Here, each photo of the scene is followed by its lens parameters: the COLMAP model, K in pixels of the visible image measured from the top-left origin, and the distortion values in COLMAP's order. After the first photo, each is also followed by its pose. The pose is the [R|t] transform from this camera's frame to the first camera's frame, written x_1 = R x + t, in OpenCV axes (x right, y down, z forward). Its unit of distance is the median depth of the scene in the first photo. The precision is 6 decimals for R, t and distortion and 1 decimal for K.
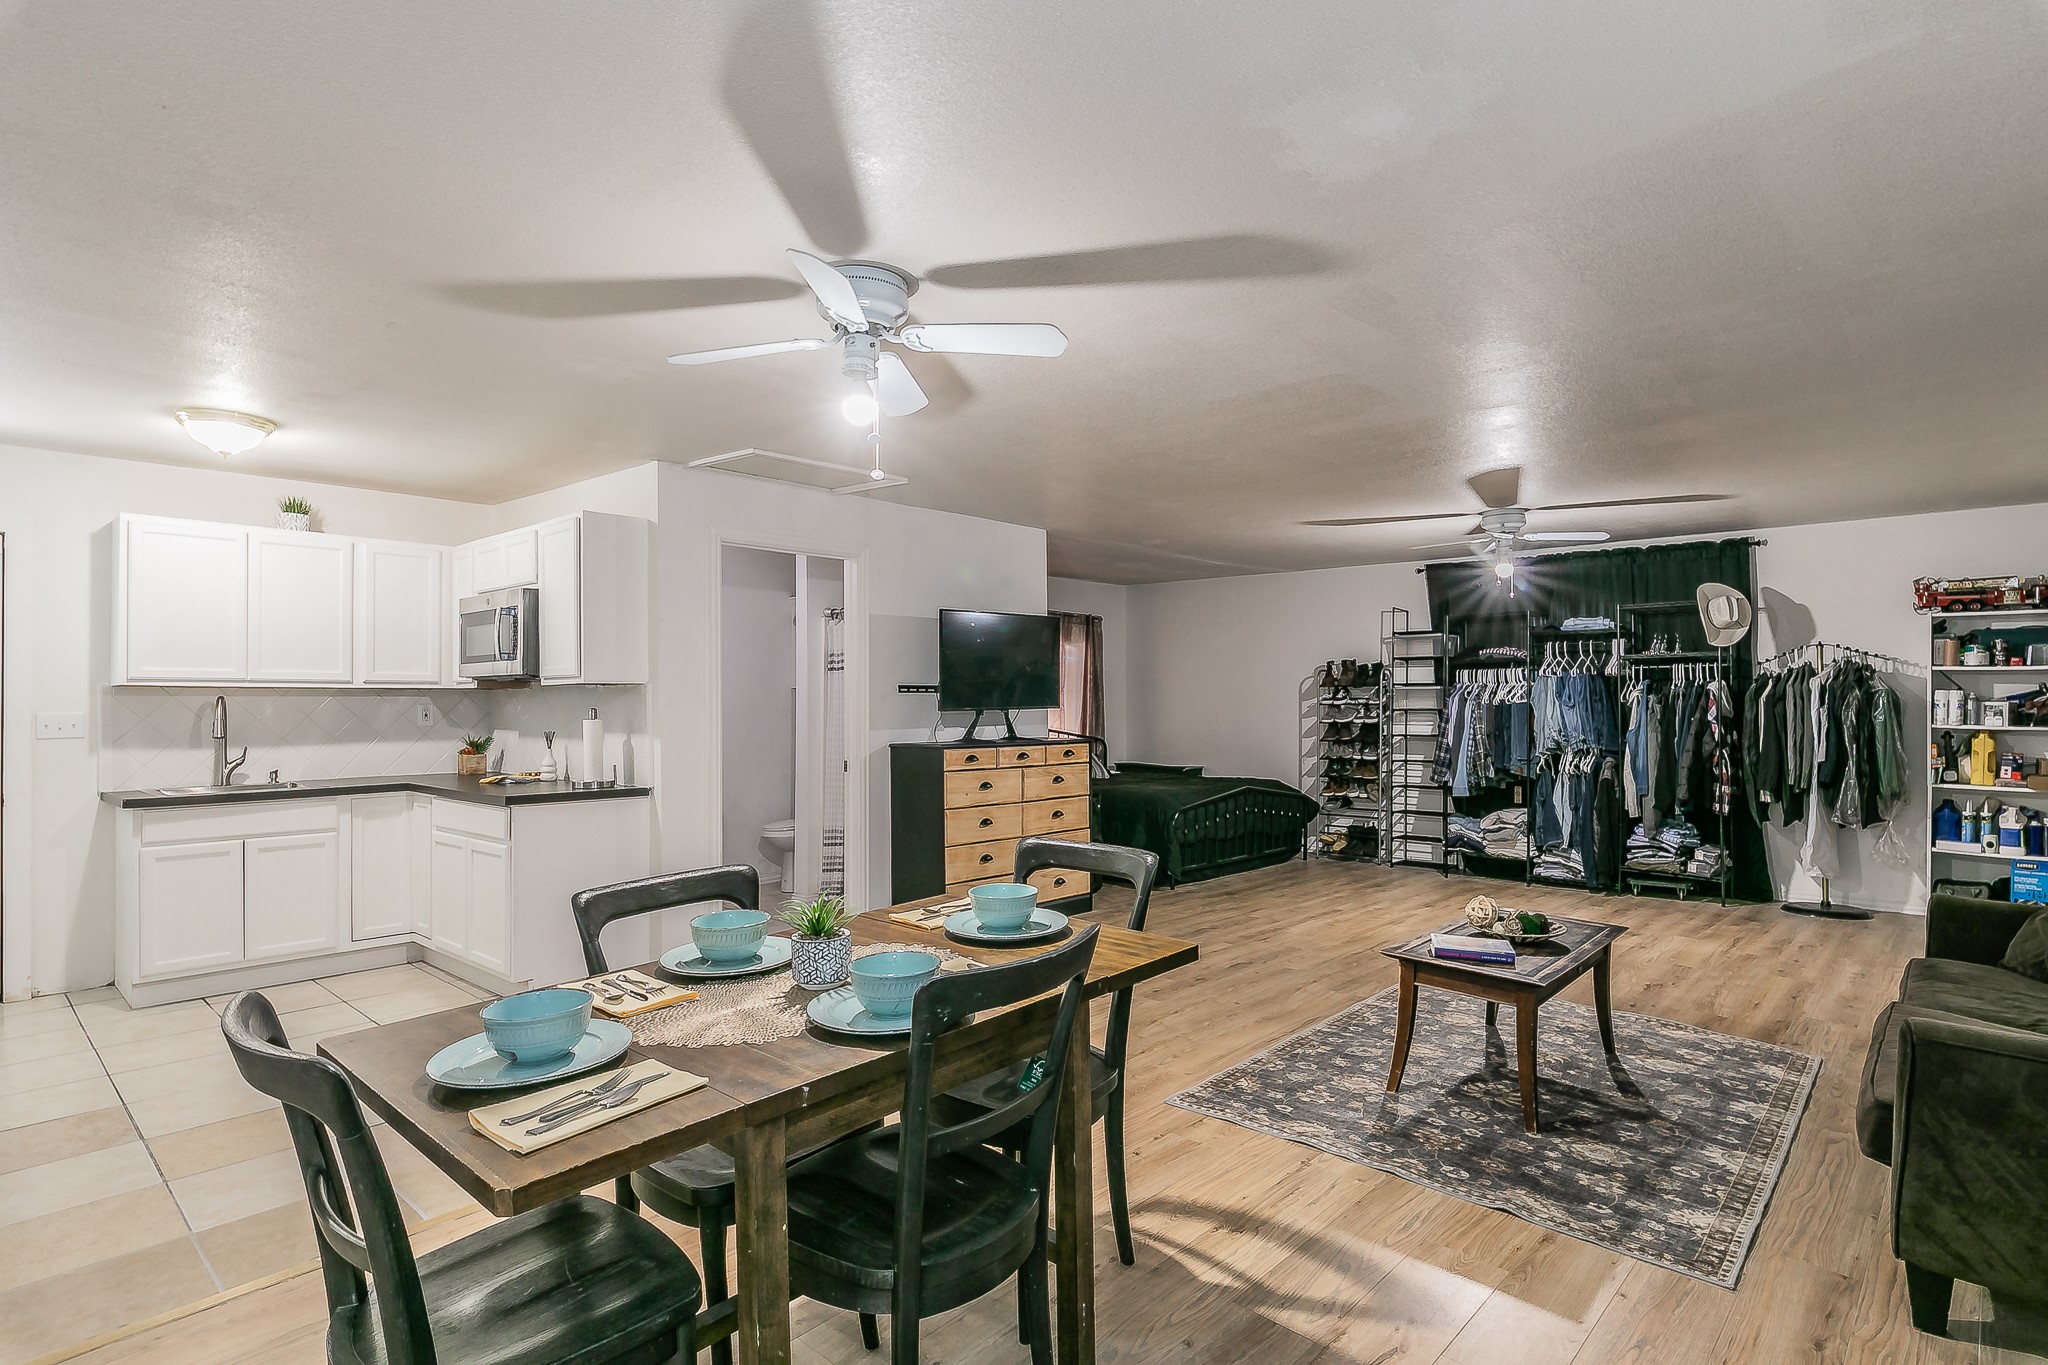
lens RADIAL K [[1026.9, 0, 1024.0], [0, 1026.9, 682.5], [0, 0, 1]] dist [0.000771, -0.000104]
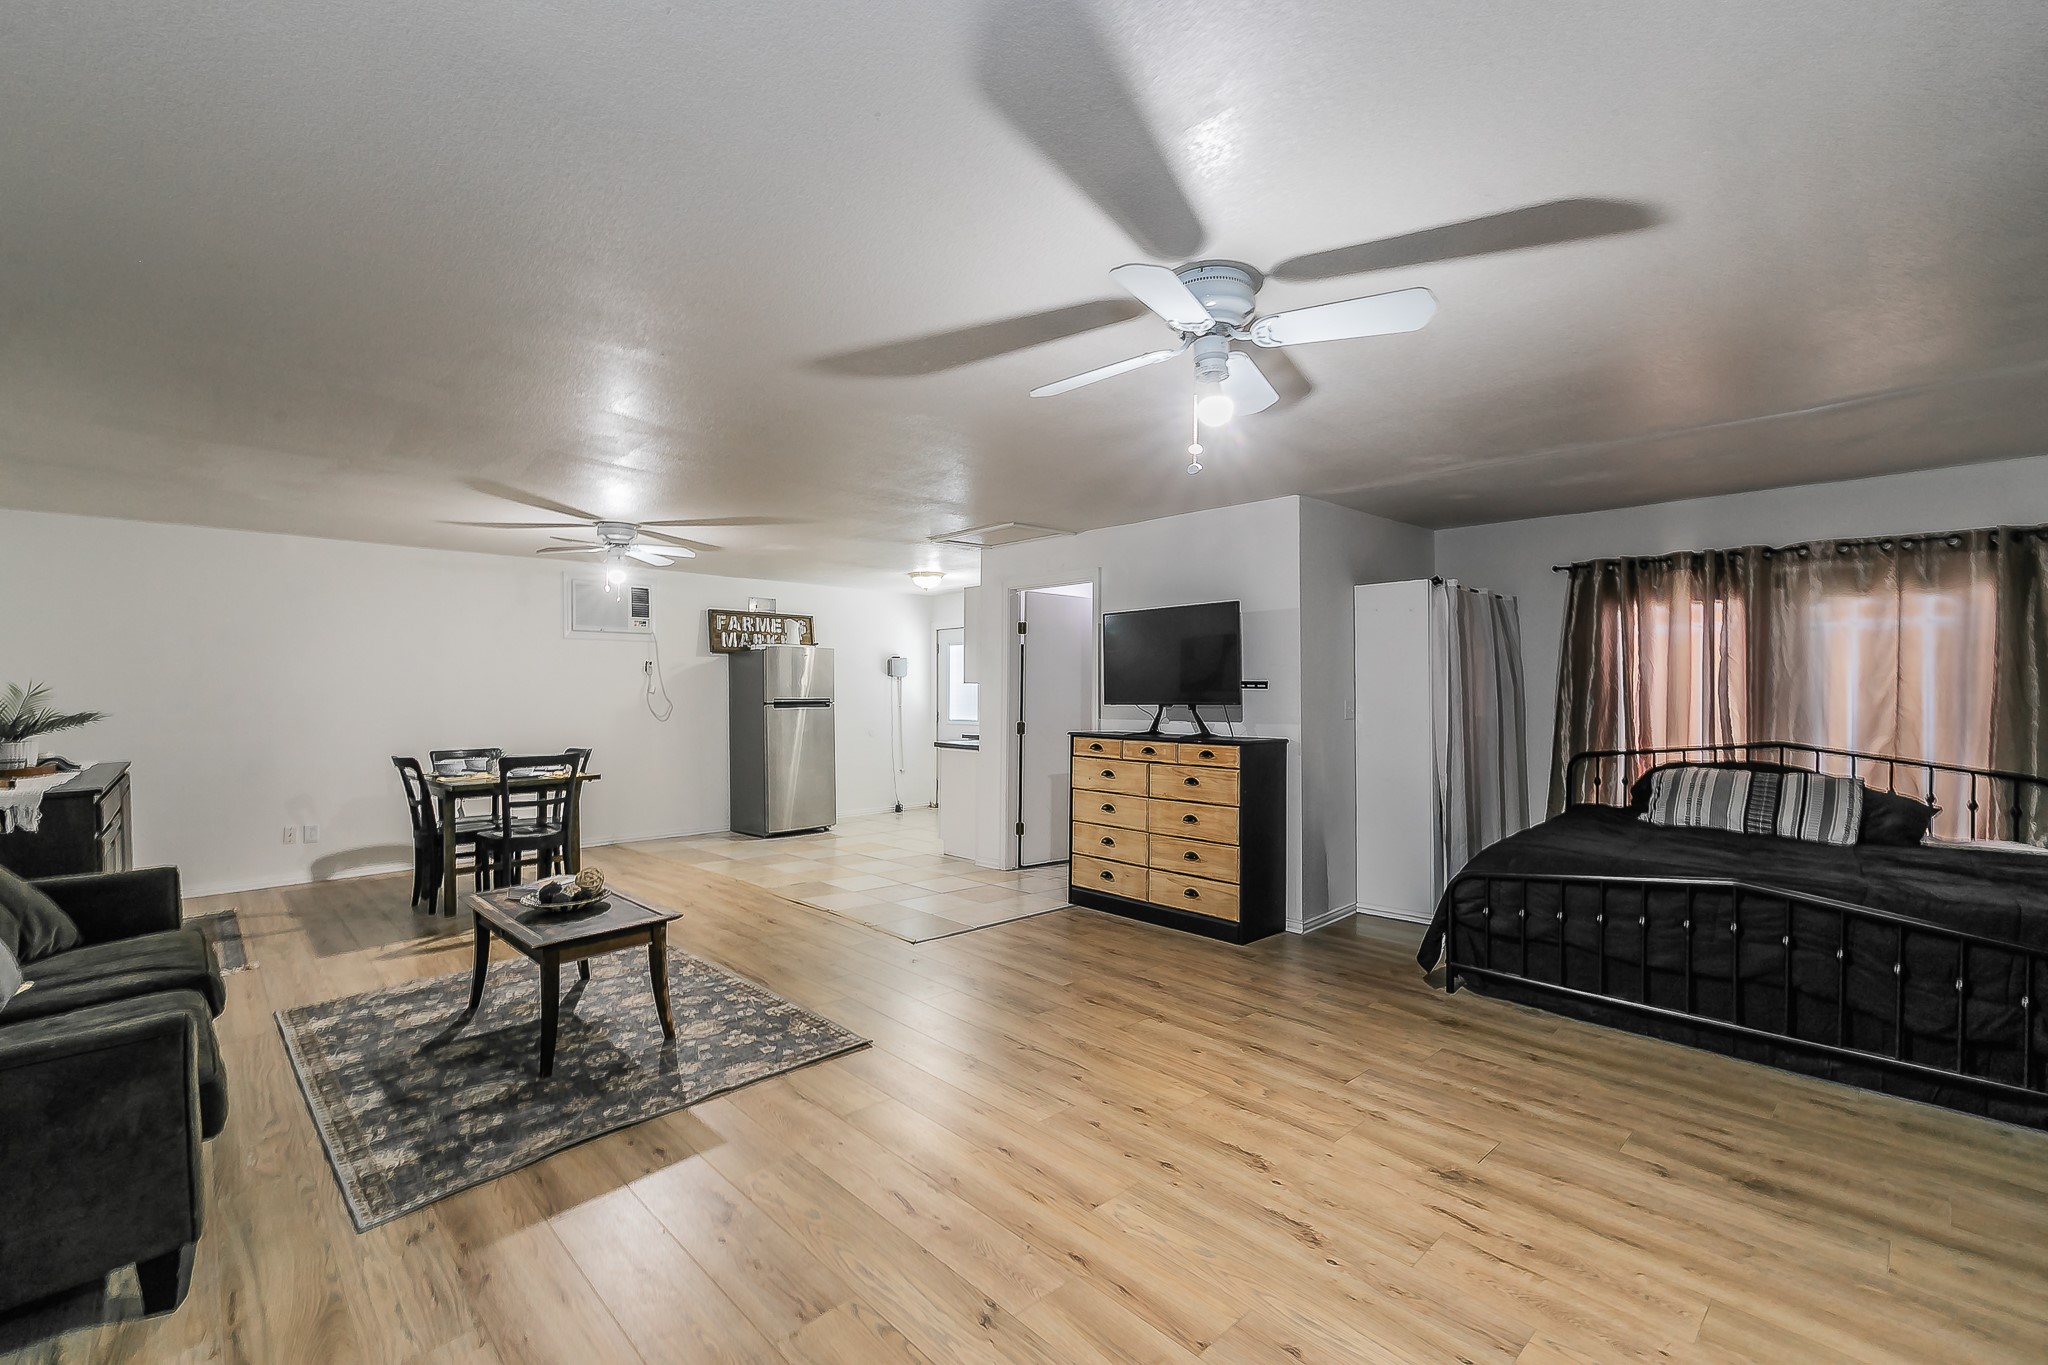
lens RADIAL K [[846.1, 0, 1024.0], [0, 846.1, 682.5], [0, 0, 1]] dist [0.000117, 0.000107]
pose [[-0.027686, -0.007039, -0.999592, 1.296789], [0.011294, 0.999909, -0.007354, 0.015758], [0.999553, -0.011493, -0.027604, 1.427647]]
